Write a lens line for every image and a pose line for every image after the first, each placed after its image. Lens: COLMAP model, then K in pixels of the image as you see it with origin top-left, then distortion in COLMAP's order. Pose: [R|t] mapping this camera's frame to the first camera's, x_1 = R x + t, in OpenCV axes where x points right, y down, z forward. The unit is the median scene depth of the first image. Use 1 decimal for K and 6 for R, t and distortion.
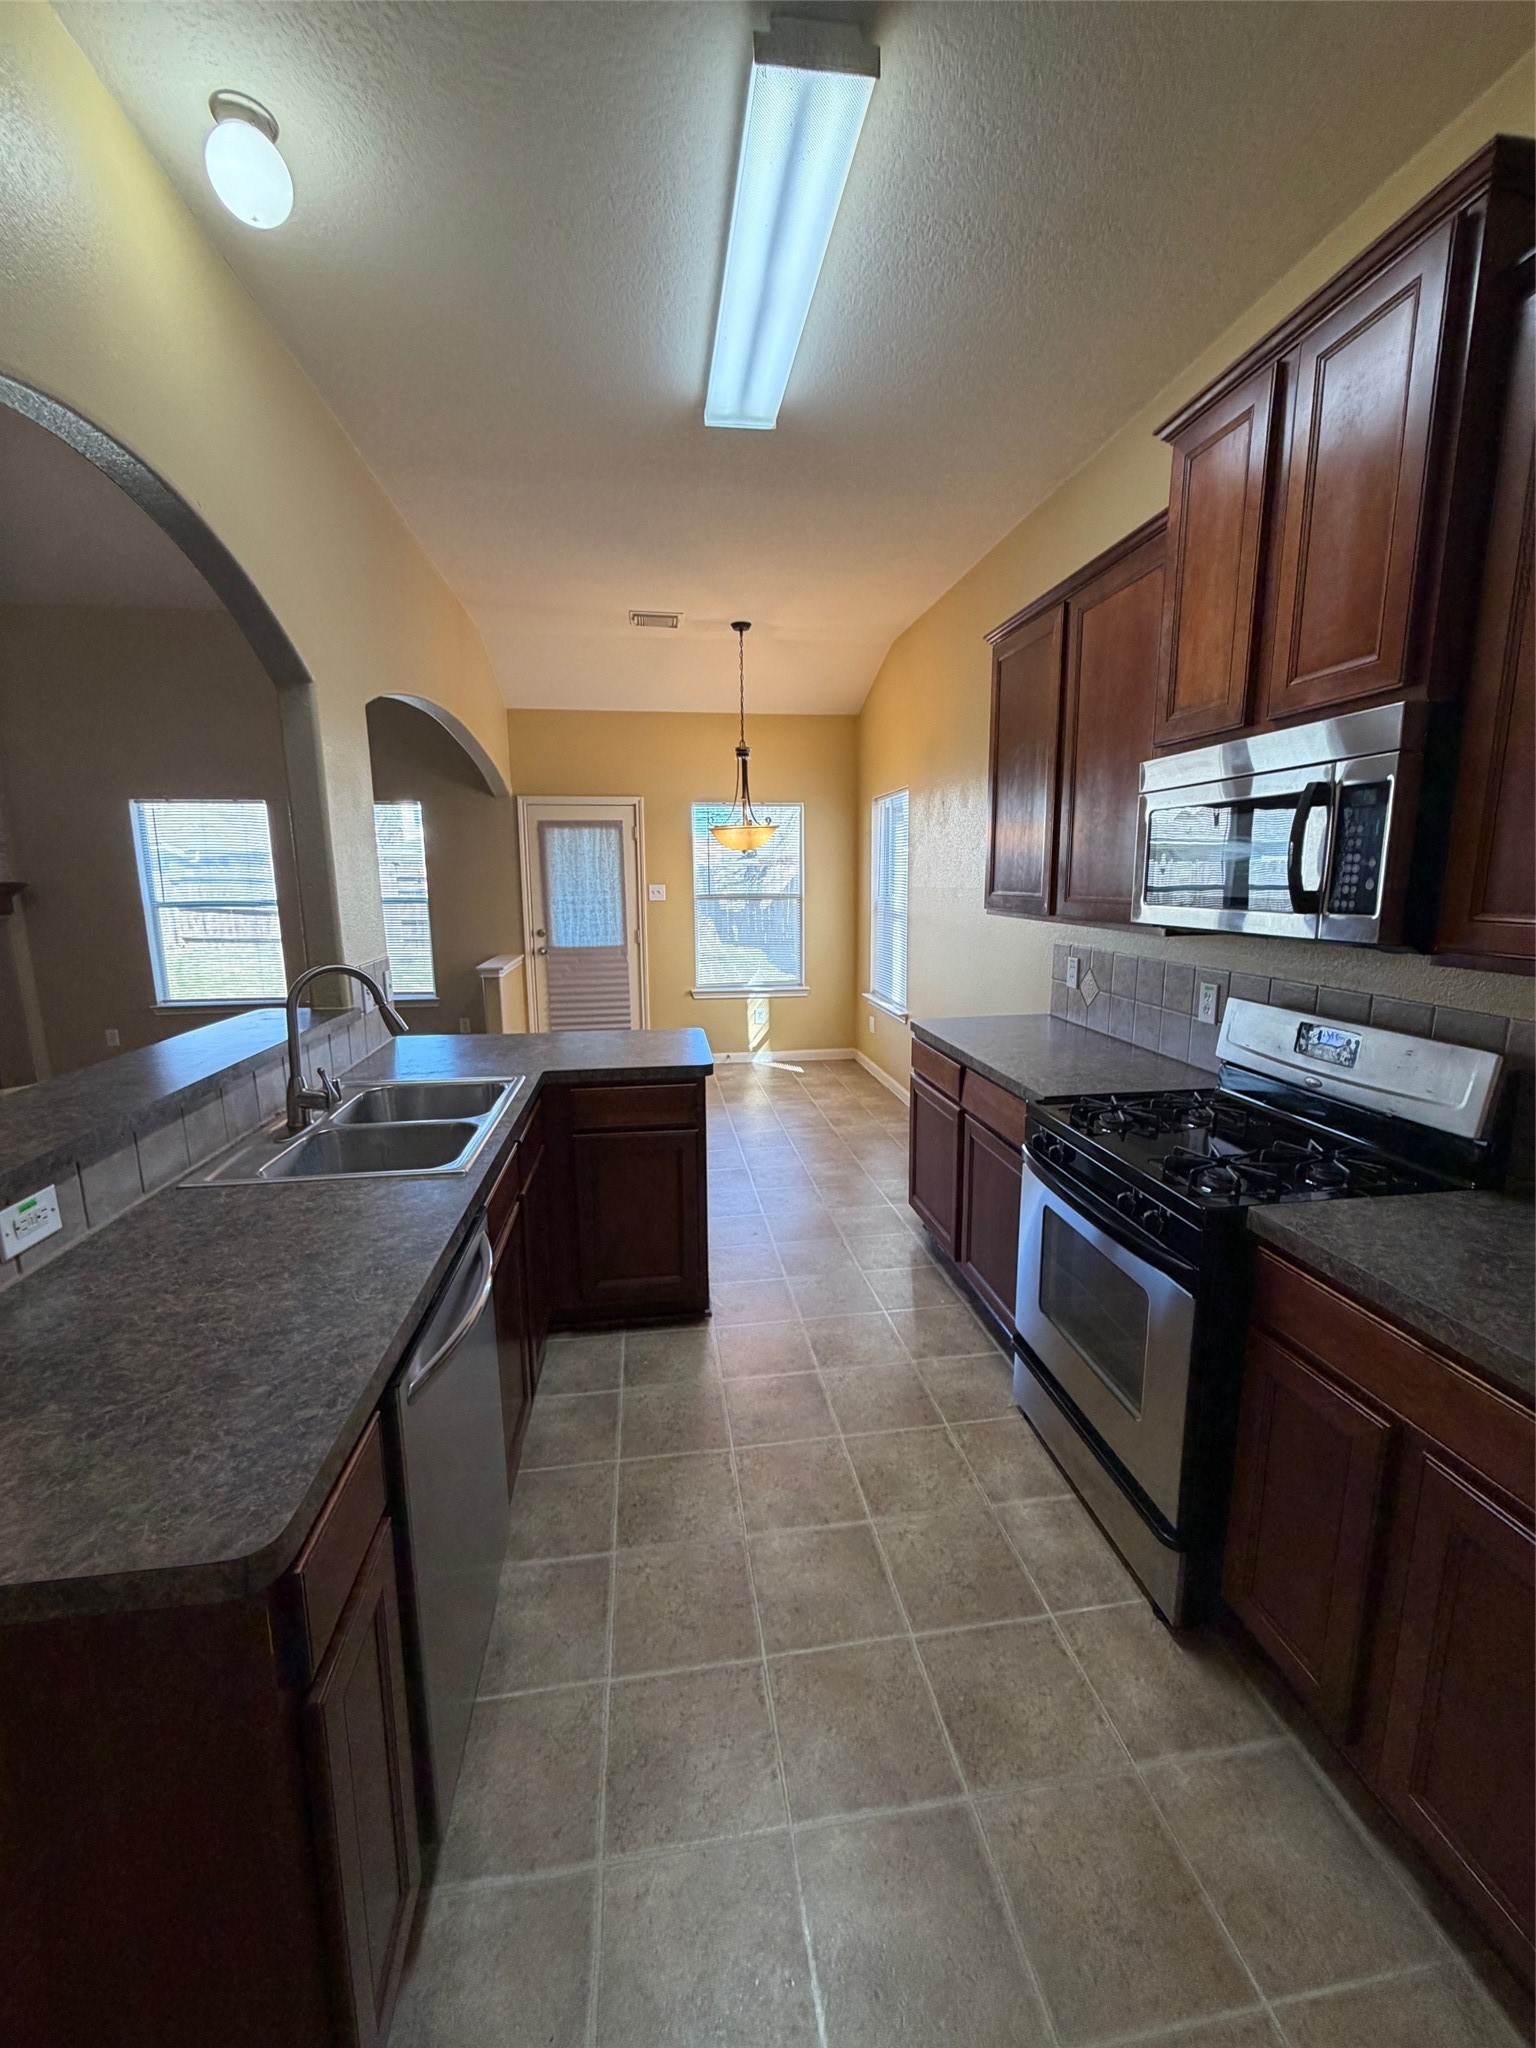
lens RADIAL K [[819.3, 0, 771.5], [0, 819.3, 1016.0], [0, 0, 1]] dist [-0.001144, -0.000076]
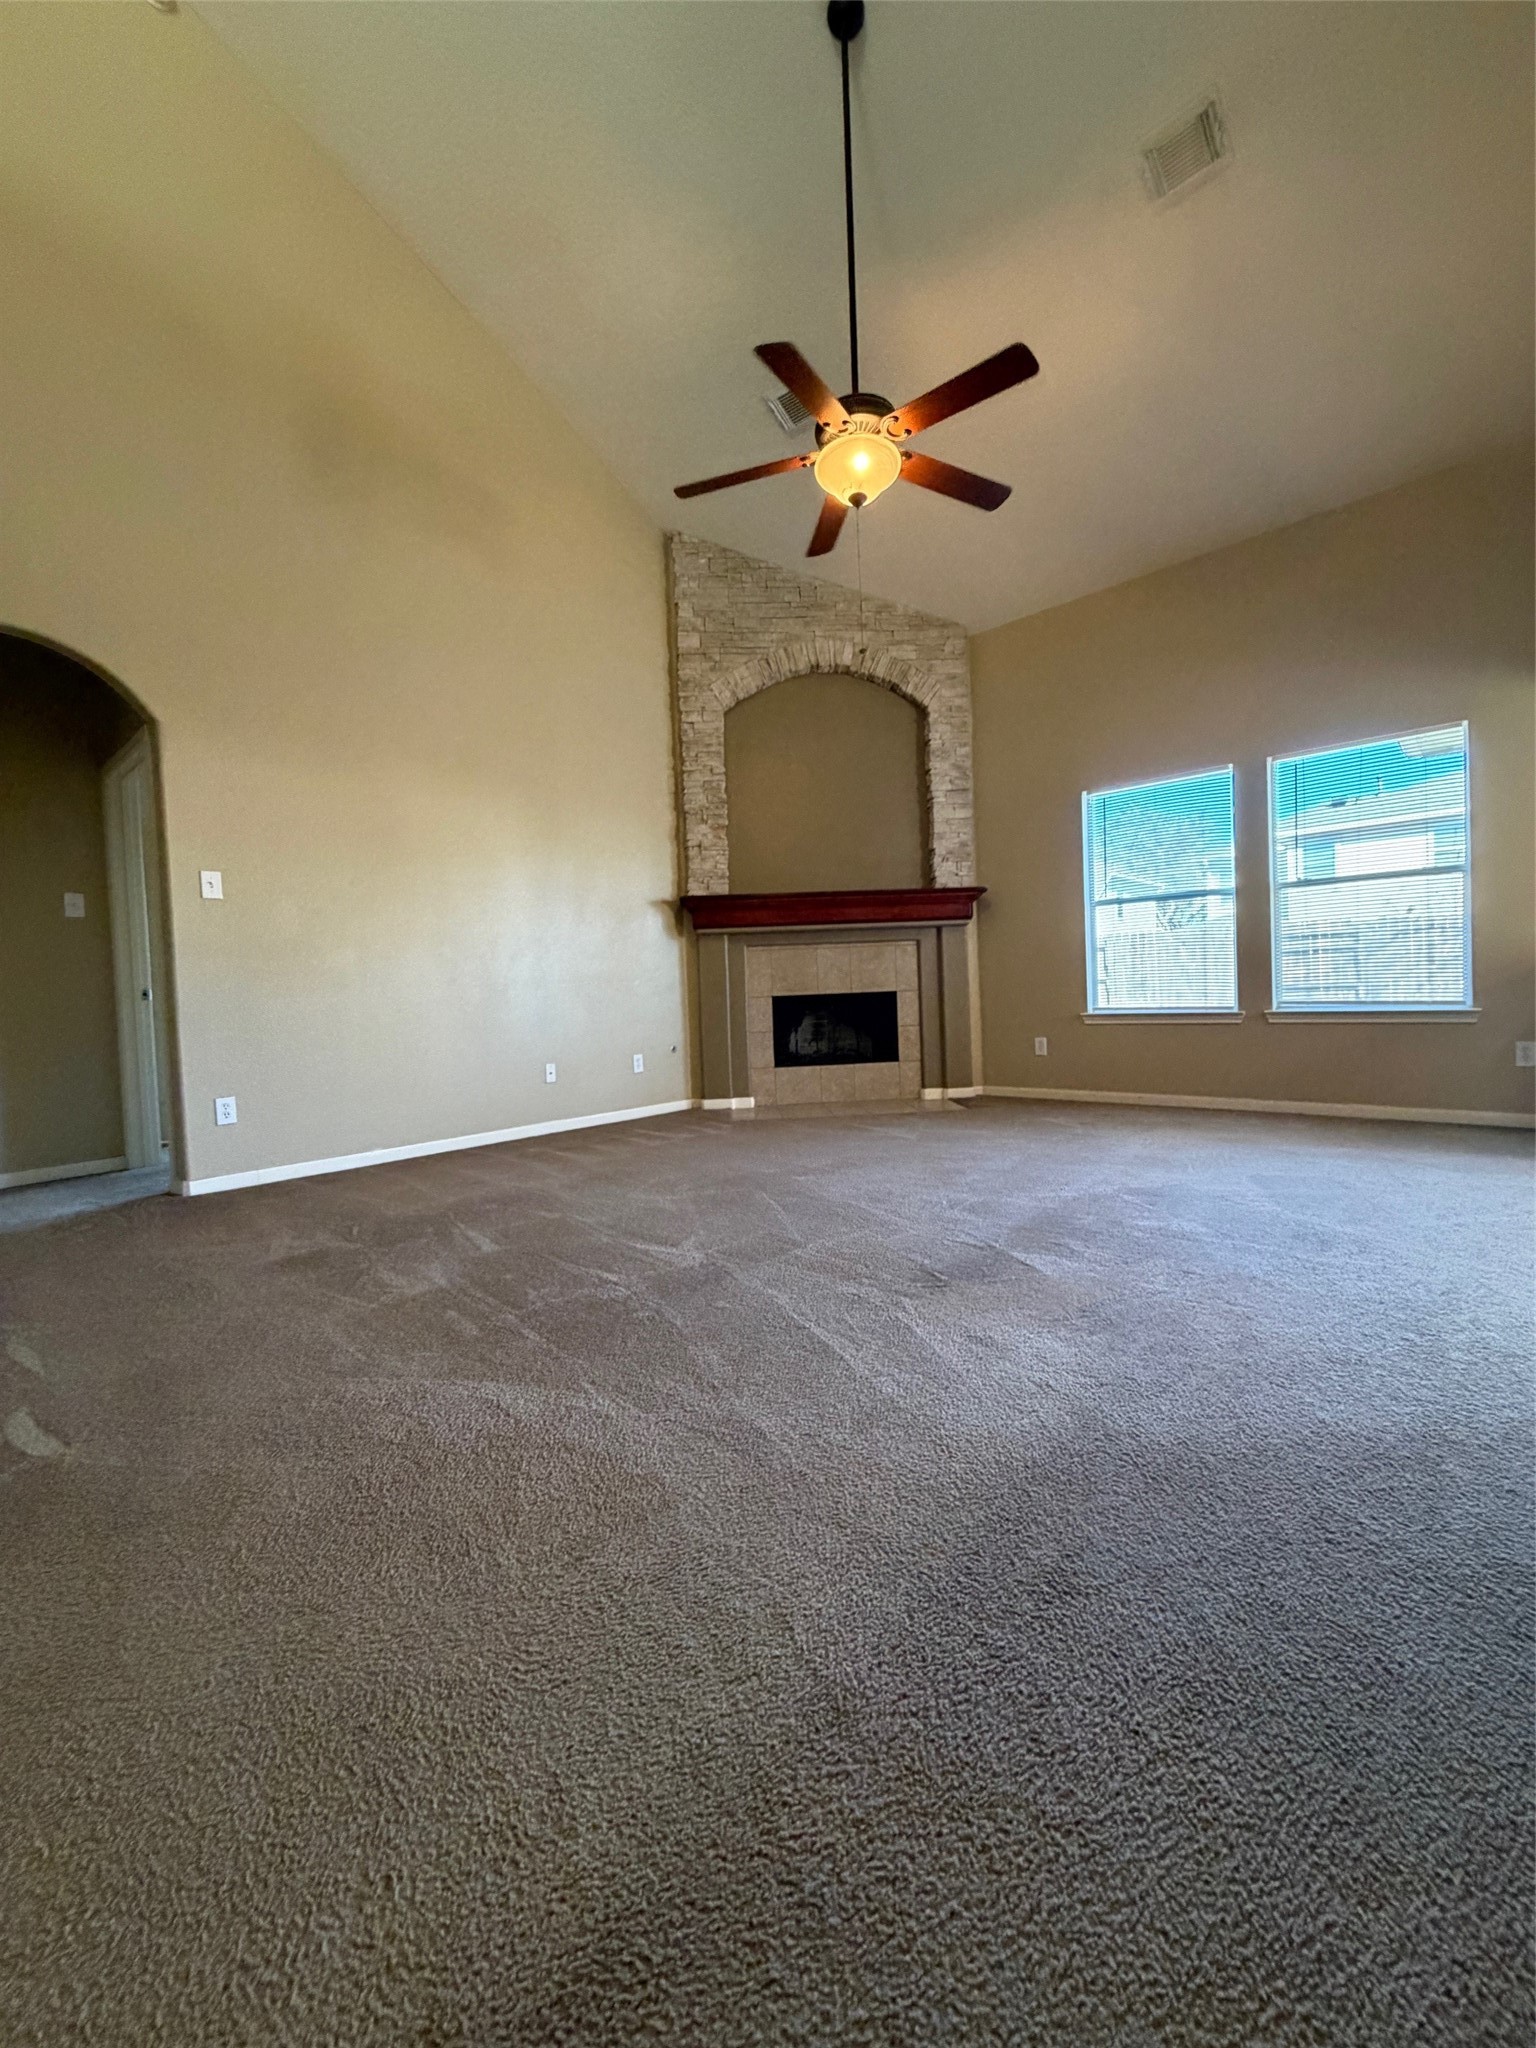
lens RADIAL K [[819.3, 0, 767.0], [0, 819.3, 1015.9], [0, 0, 1]] dist [-0.001144, -0.000076]
pose [[0.657285, 0.001565, -0.753640, -0.290639], [-0.101607, 0.991052, -0.086558, 0.096554], [0.746761, 0.133469, 0.651563, 0.148357]]
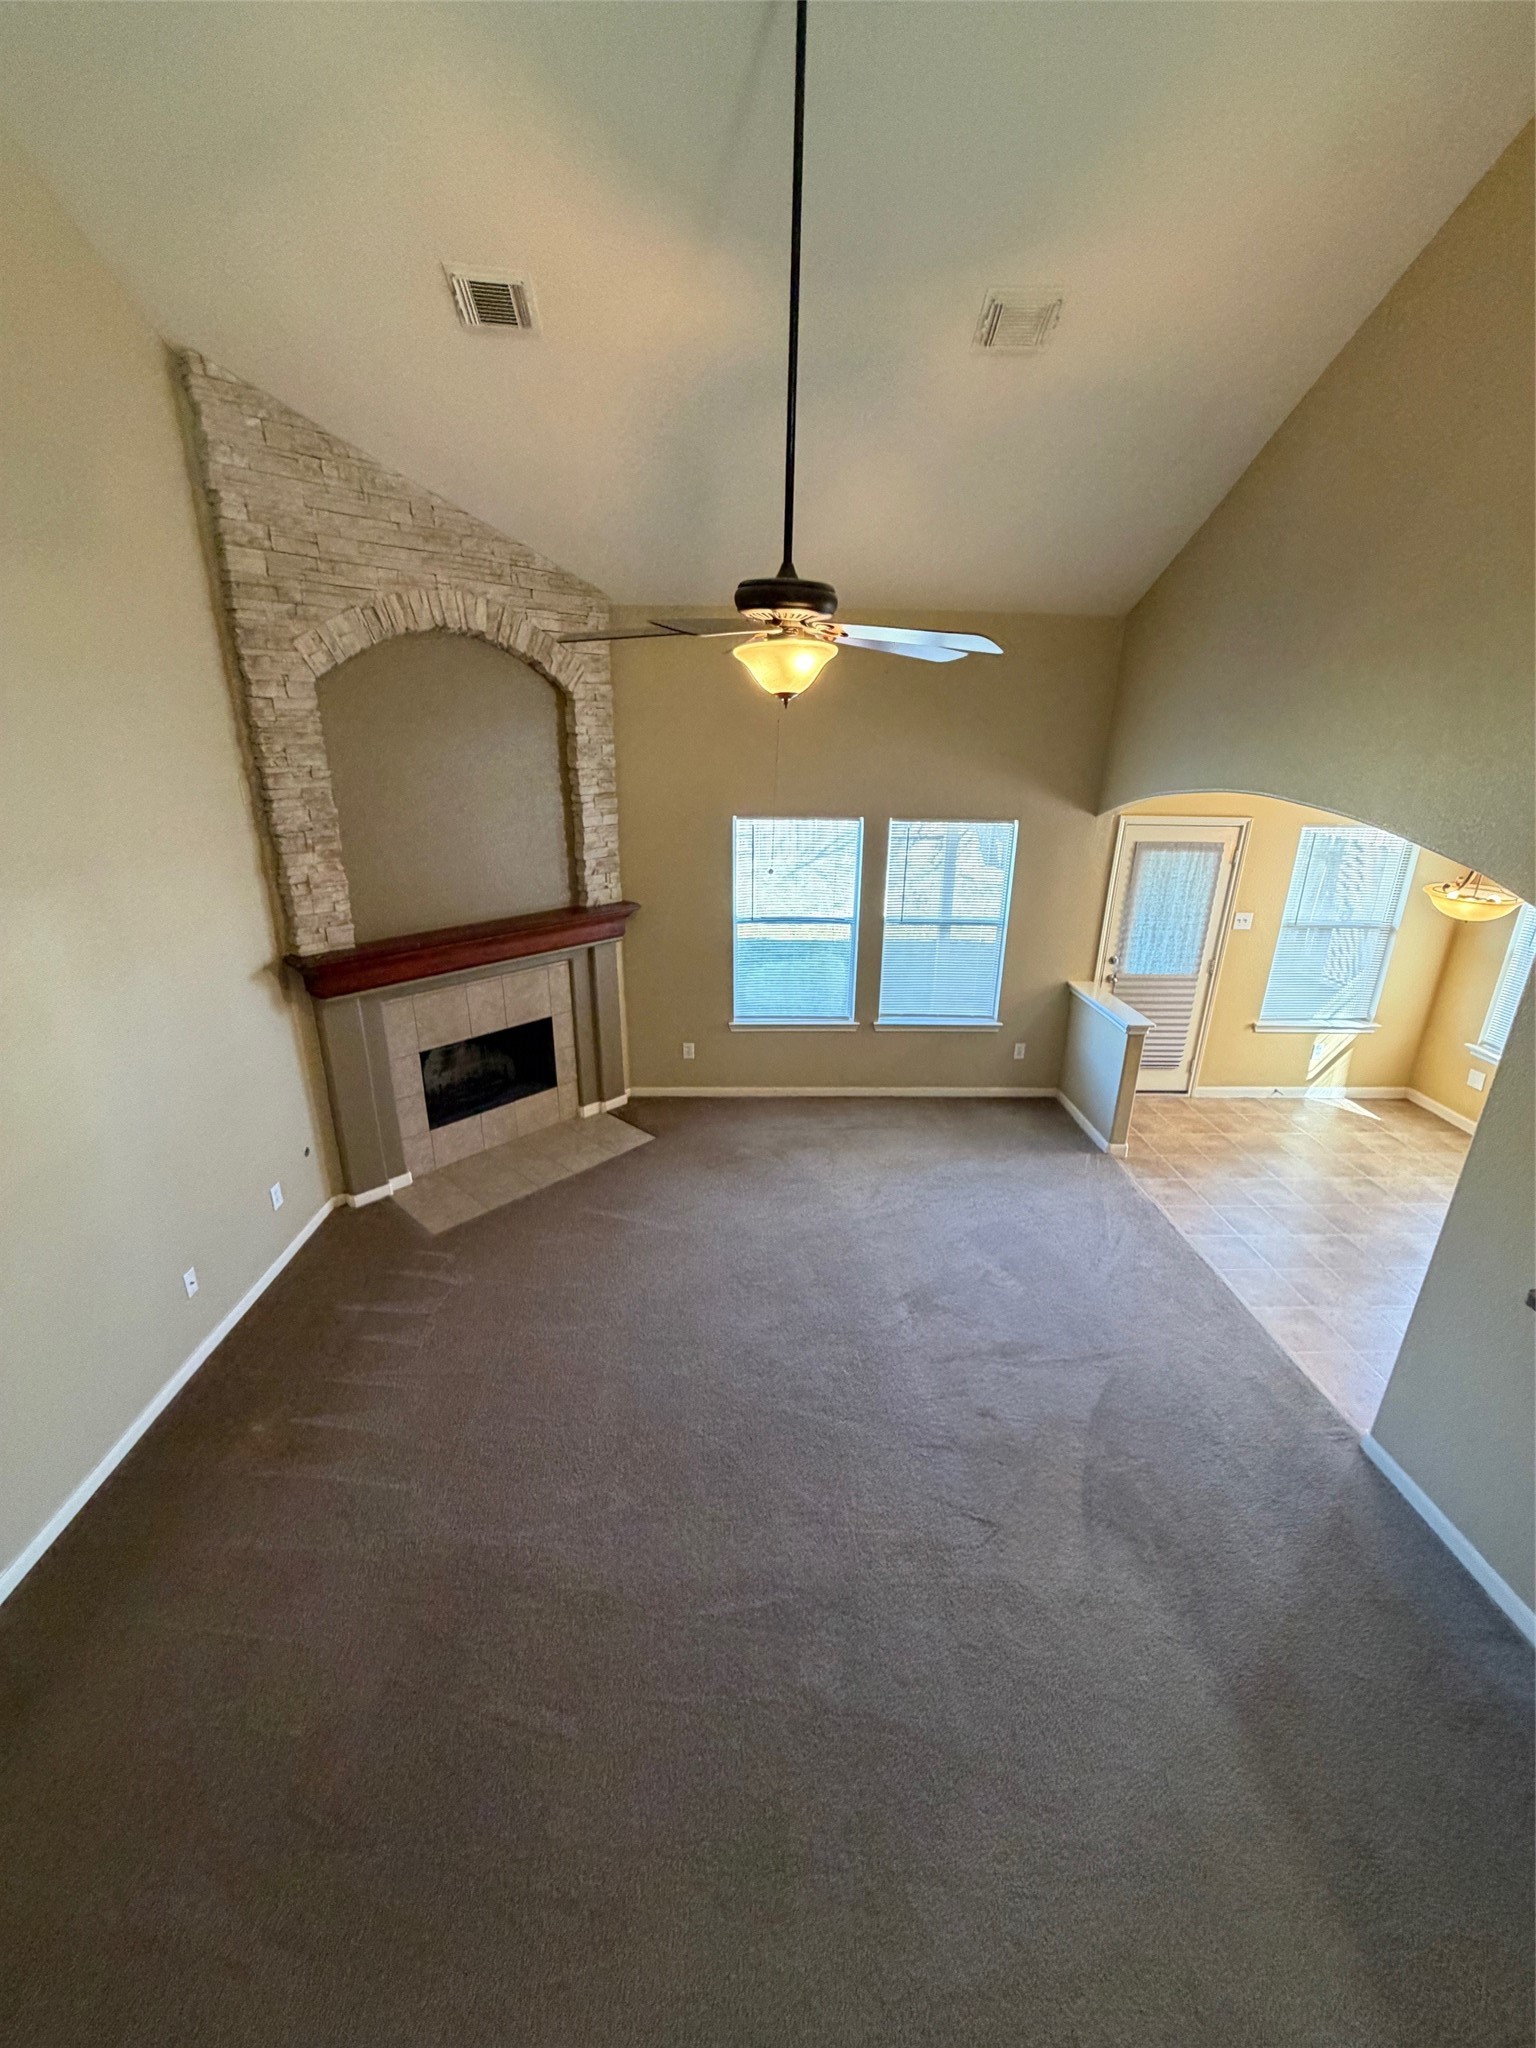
lens RADIAL K [[819.3, 0, 773.8], [0, 819.3, 1017.1], [0, 0, 1]] dist [-0.001144, -0.000076]
pose [[0.996063, 0.051532, -0.072138, -0.600153], [-0.039439, 0.986325, 0.160026, -0.171864], [0.079398, -0.156551, 0.984473, 0.034348]]
